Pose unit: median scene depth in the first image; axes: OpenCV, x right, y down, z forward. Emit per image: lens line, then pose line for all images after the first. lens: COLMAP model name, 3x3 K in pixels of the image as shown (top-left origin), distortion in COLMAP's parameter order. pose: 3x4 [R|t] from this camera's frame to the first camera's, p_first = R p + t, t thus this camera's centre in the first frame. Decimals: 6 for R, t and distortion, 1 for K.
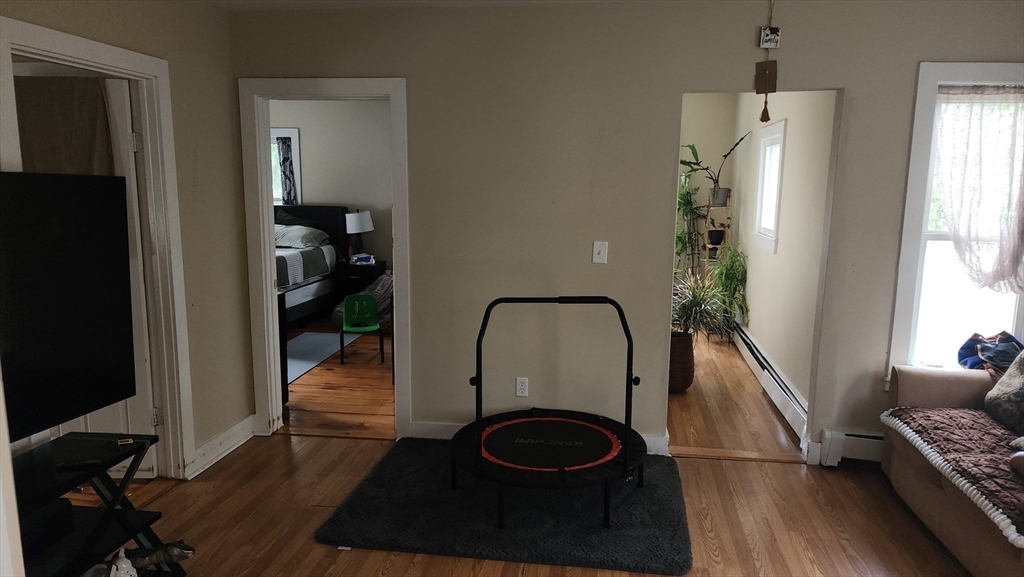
lens RADIAL K [[686.1, 0, 512.9], [0, 686.1, 290.4], [0, 0, 1]] dist [0.050879, -0.033992]
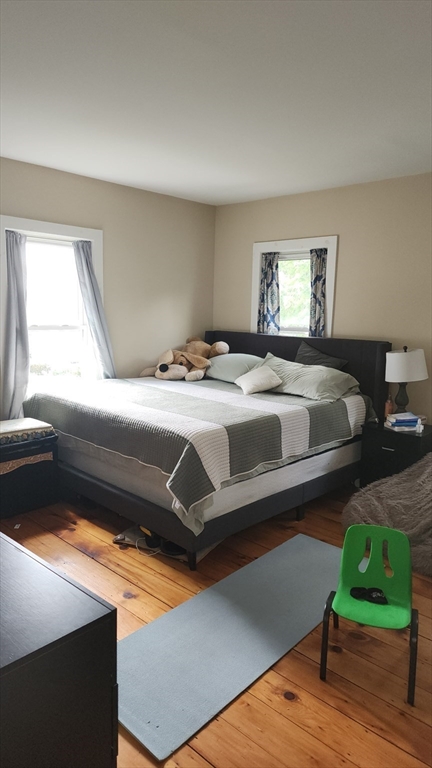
lens RADIAL K [[519.0, 0, 242.3], [0, 519.0, 384.3], [0, 0, 1]] dist [0.102942, -0.002051]
pose [[0.849956, 0.087333, -0.519565, -0.091541], [-0.102727, 0.994709, -0.000851, -0.064843], [0.516742, 0.054097, 0.854430, 0.482769]]
